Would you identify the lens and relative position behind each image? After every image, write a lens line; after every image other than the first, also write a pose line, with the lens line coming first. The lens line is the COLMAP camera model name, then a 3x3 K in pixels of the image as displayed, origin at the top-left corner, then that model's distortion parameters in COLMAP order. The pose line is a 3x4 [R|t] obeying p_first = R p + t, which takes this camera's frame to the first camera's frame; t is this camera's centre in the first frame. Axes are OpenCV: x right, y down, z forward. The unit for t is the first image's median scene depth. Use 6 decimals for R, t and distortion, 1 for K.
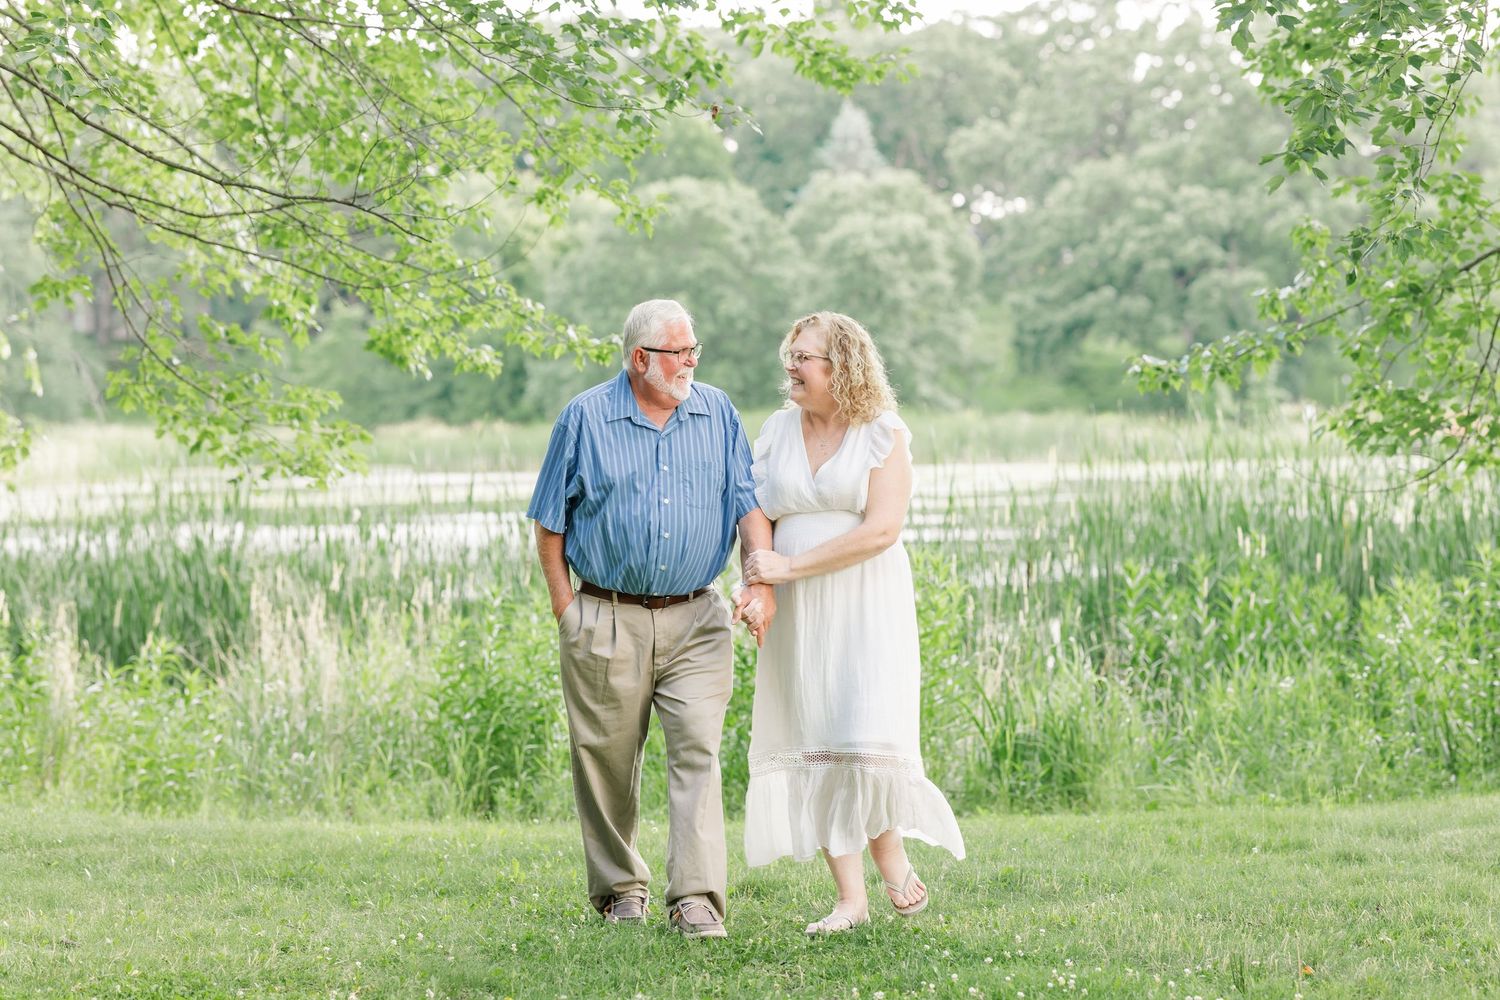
lens RADIAL K [[3638.5, 0, 750.4], [0, 3638.5, 501.4], [0, 0, 1]] dist [-0.109956, 0.000000]
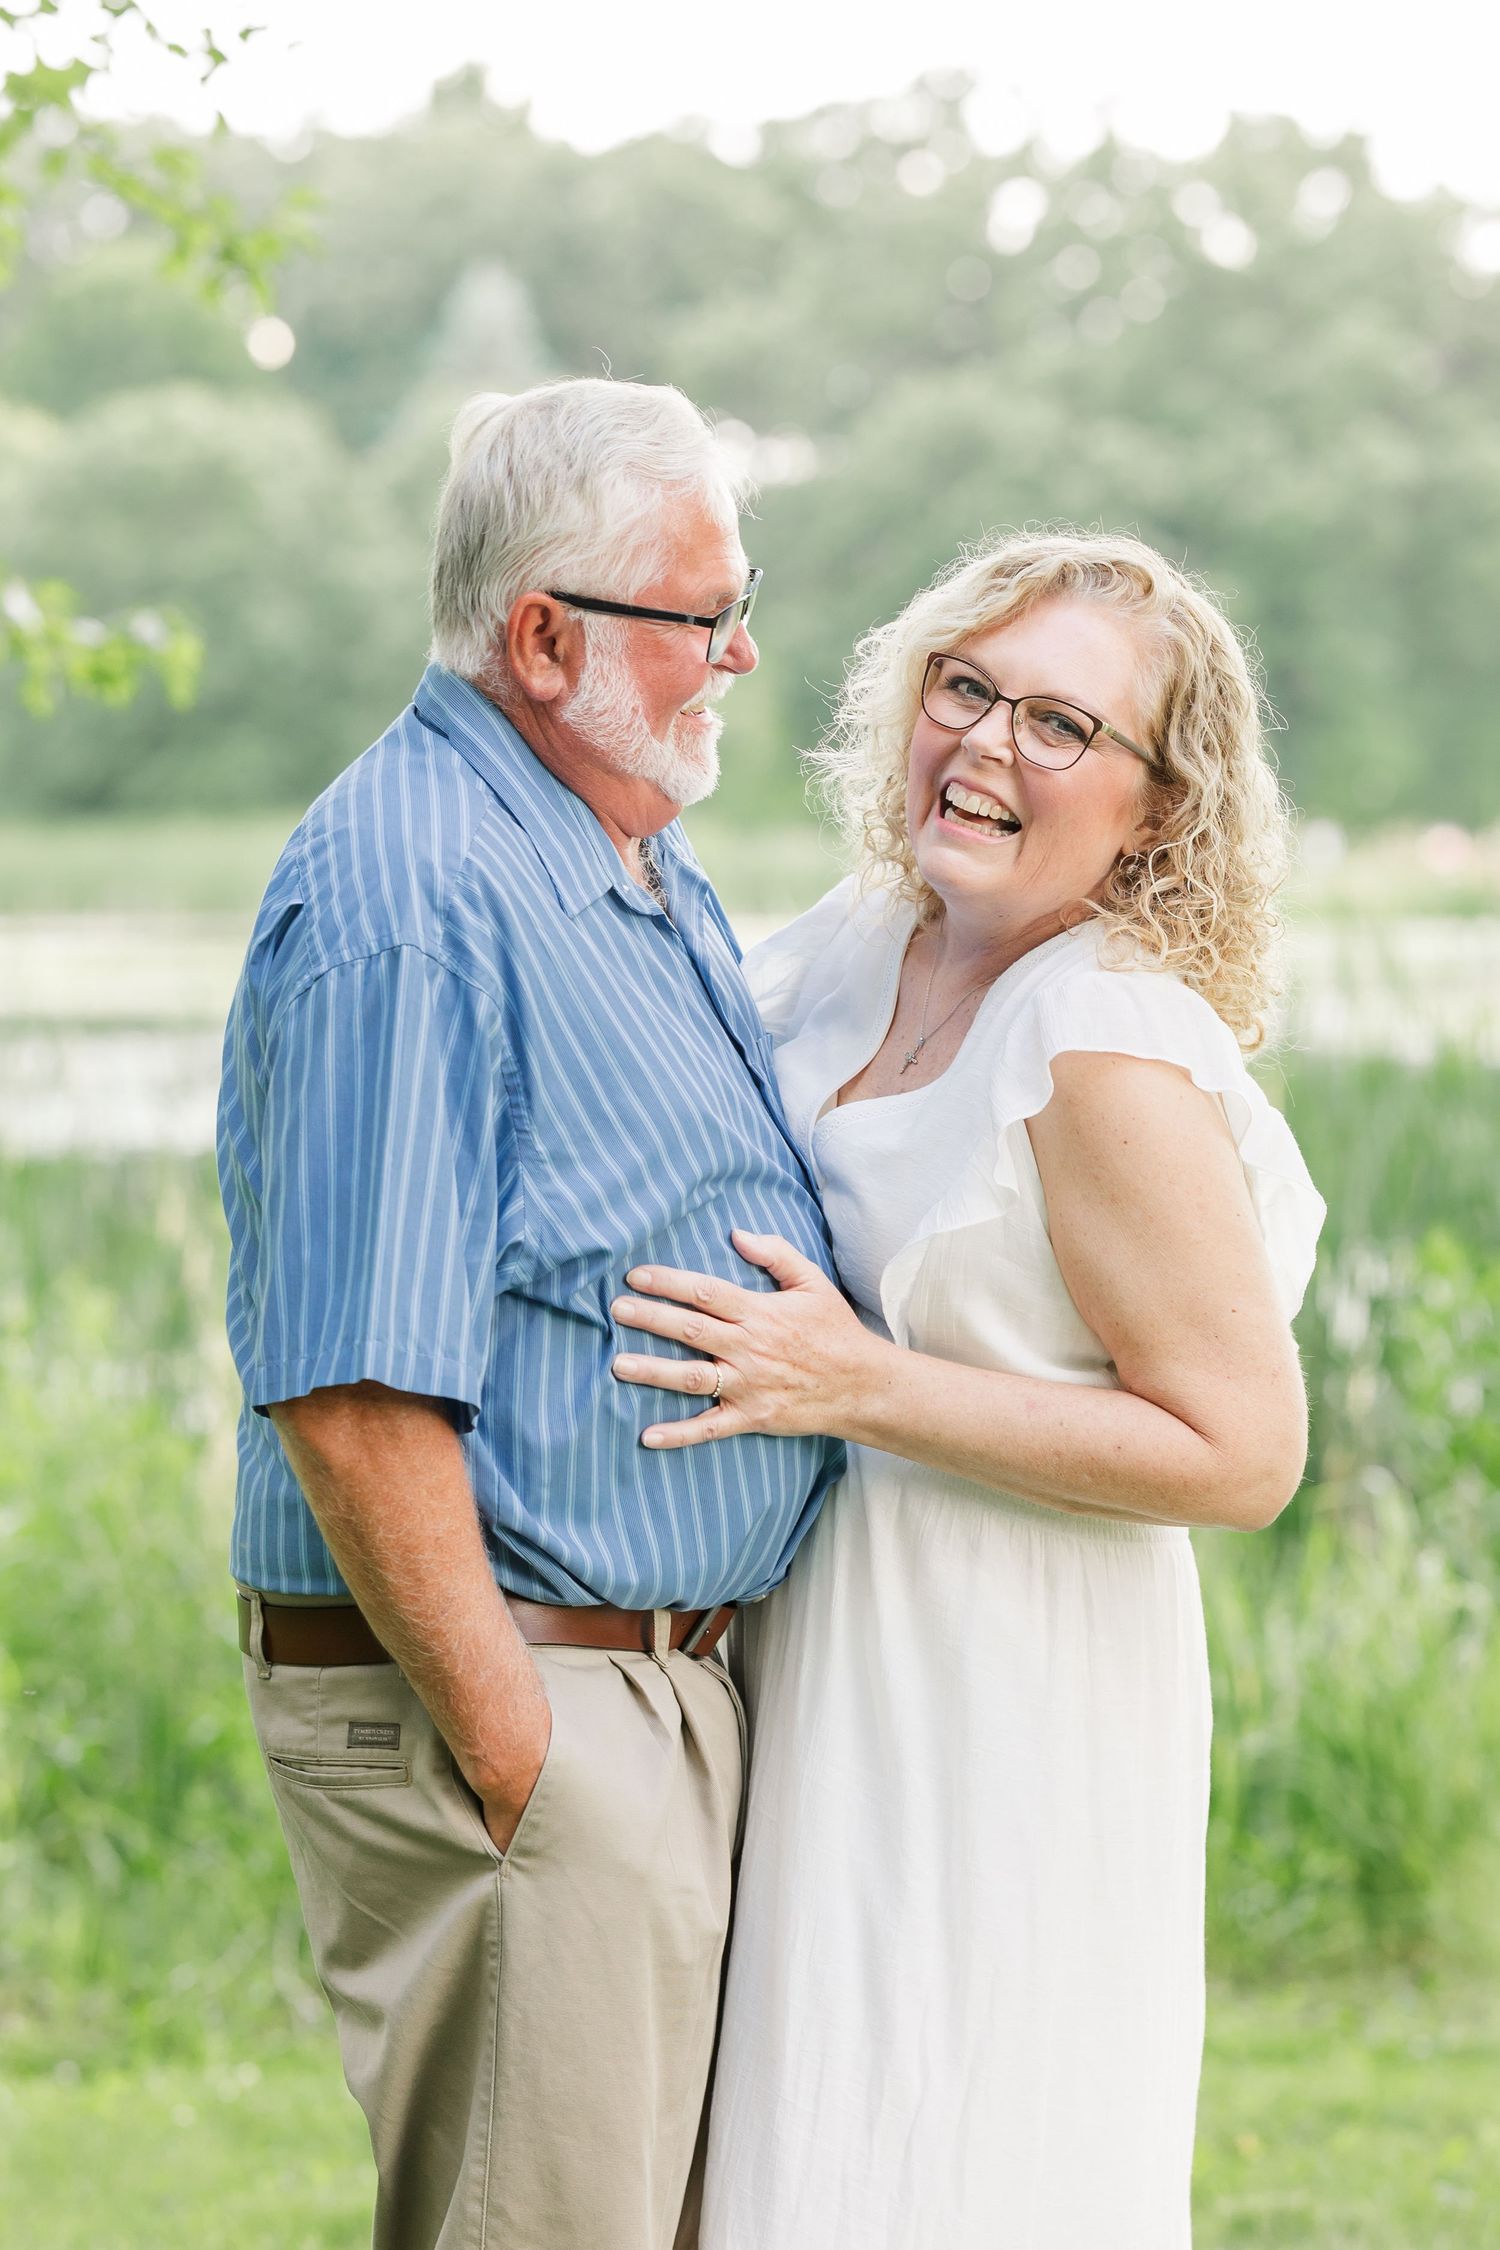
lens RADIAL K [[5457.8, 0, 749.3], [0, 5457.8, 1126.6], [0, 0, 1]] dist [-0.109956, 0.000000]
pose [[0.994946, 0.017188, 0.098929, -0.014098], [-0.020411, 0.999290, 0.031662, -0.004882], [-0.098315, -0.033521, 0.994591, 0.169183]]
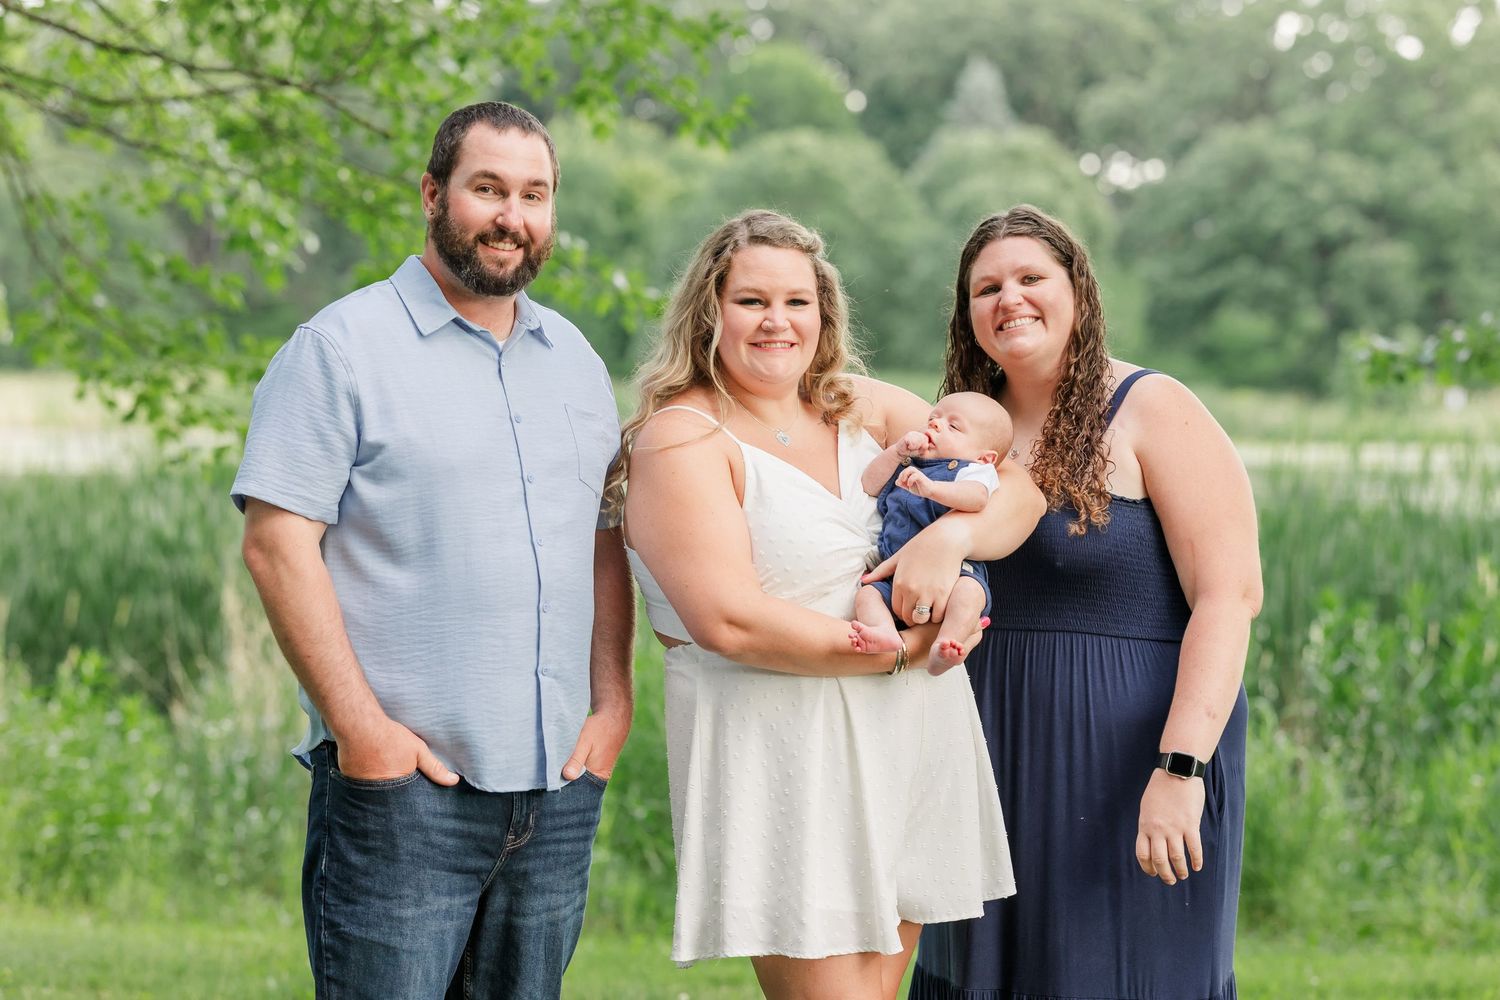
lens RADIAL K [[3638.5, 0, 749.8], [0, 3638.5, 496.5], [0, 0, 1]] dist [-0.109956, 0.000000]
pose [[0.998983, 0.032542, -0.031219, 0.000479], [-0.032262, 0.999435, 0.009418, -0.001794], [0.031508, -0.008401, 0.999468, 0.046564]]
